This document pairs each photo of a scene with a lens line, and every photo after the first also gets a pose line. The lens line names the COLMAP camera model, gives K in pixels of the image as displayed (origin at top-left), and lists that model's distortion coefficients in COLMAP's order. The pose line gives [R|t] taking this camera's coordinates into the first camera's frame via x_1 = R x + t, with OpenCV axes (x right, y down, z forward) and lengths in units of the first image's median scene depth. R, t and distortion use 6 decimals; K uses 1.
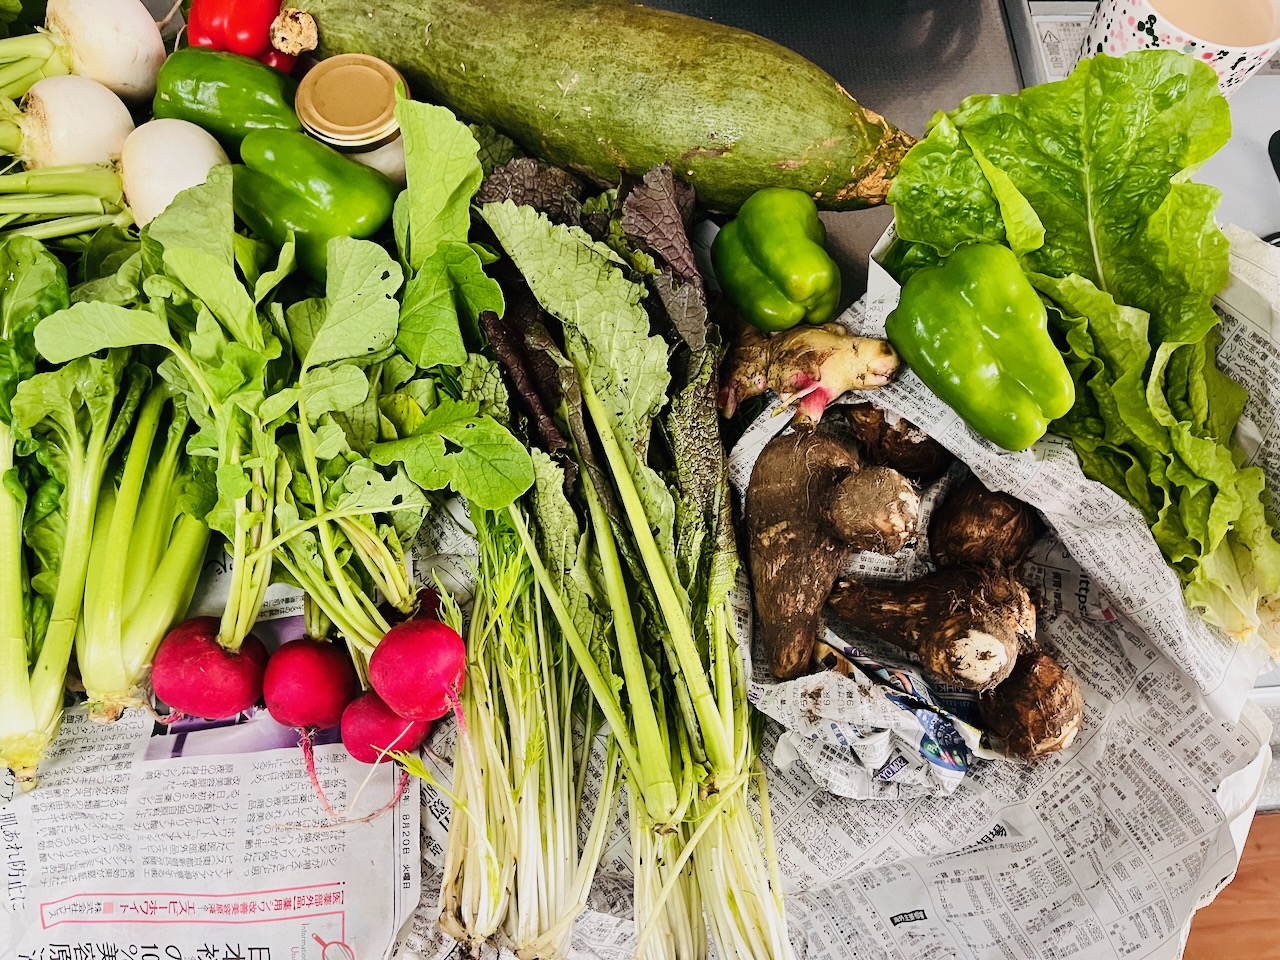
lens RADIAL K [[1005.5, 0, 640.0], [0, 1005.5, 480.0], [0, 0, 1]] dist [0.049939, -0.049061]
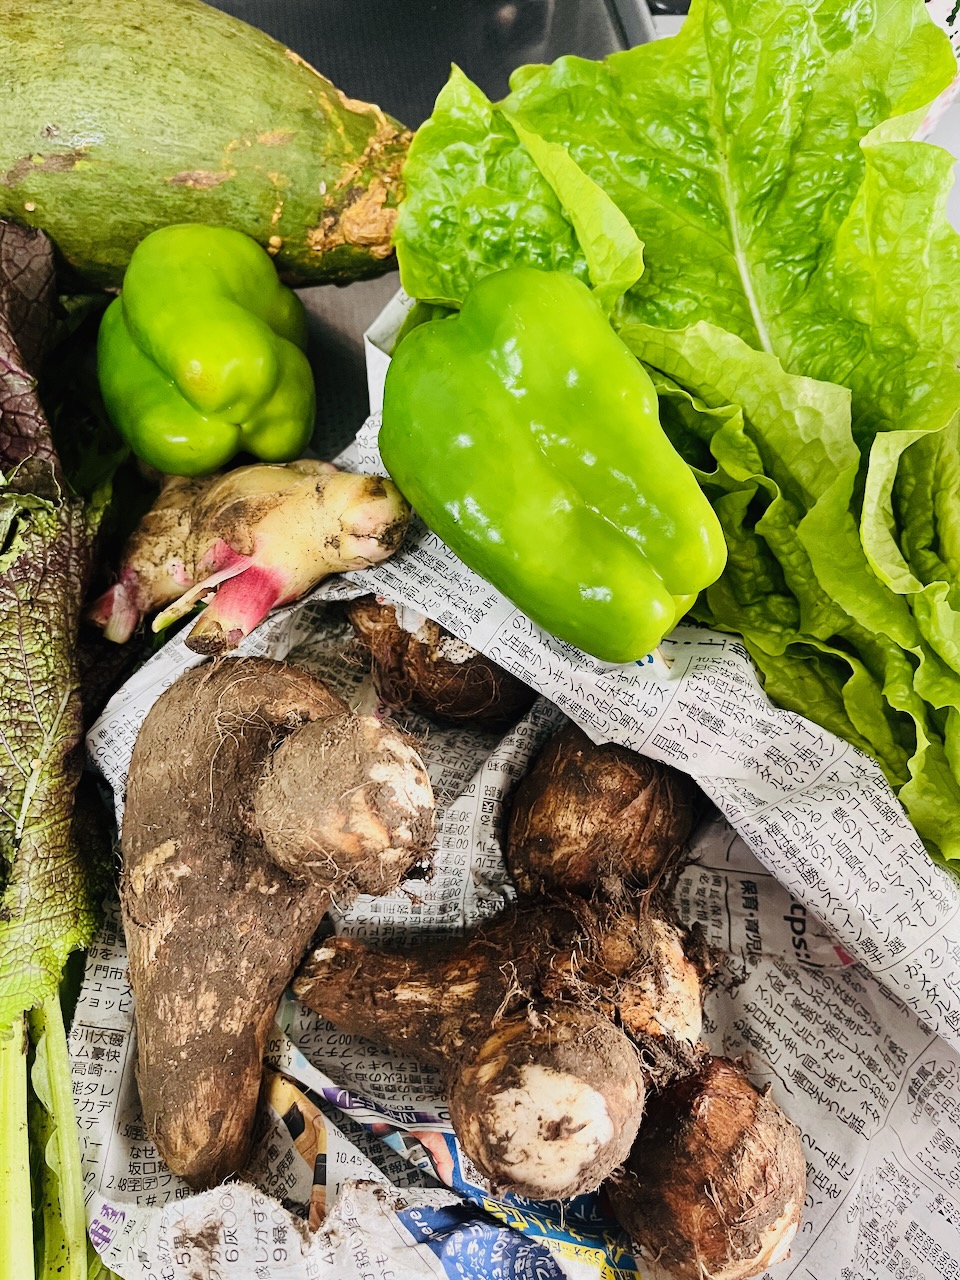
lens RADIAL K [[1031.7, 0, 480.0], [0, 1031.7, 640.0], [0, 0, 1]] dist [0.047691, -0.085941]
pose [[0.995517, -0.069257, 0.064420, 0.255761], [0.074827, 0.993262, -0.088494, 0.000495], [-0.057857, 0.092918, 0.993991, 0.467484]]
